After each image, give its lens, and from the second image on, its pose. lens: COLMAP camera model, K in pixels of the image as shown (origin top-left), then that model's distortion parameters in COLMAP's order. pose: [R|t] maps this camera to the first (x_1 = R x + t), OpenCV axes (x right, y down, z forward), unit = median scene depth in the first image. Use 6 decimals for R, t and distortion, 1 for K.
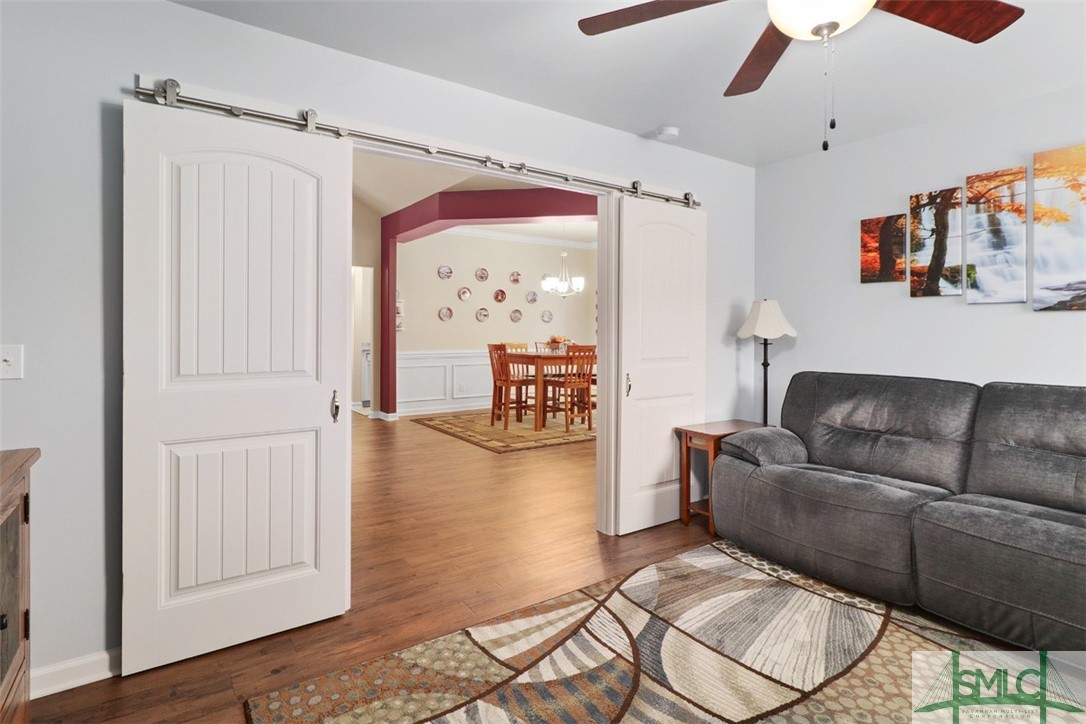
lens RADIAL K [[554.5, 0, 539.1], [0, 554.5, 331.8], [0, 0, 1]] dist [0.000193, 0.000002]
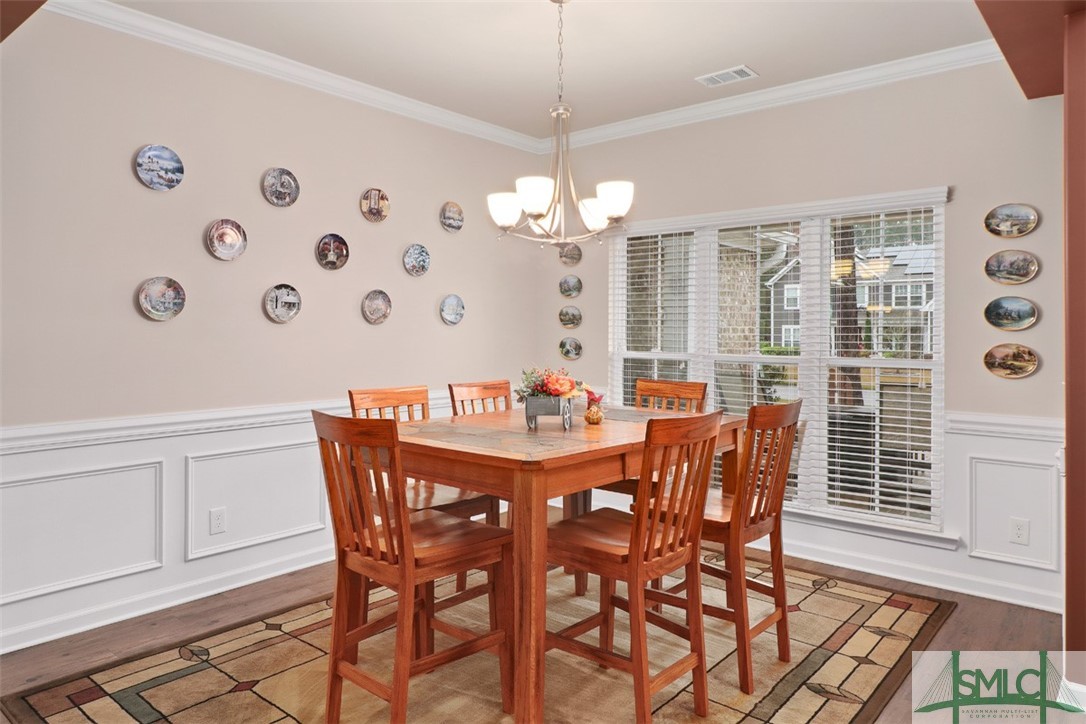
lens RADIAL K [[710.2, 0, 533.8], [0, 710.2, 328.4], [0, 0, 1]] dist [-0.002464, -0.001232]
pose [[0.966486, -0.001970, 0.256713, -0.063688], [0.004078, 0.999962, -0.007679, -0.010985], [-0.256688, 0.008468, 0.966457, 0.531595]]
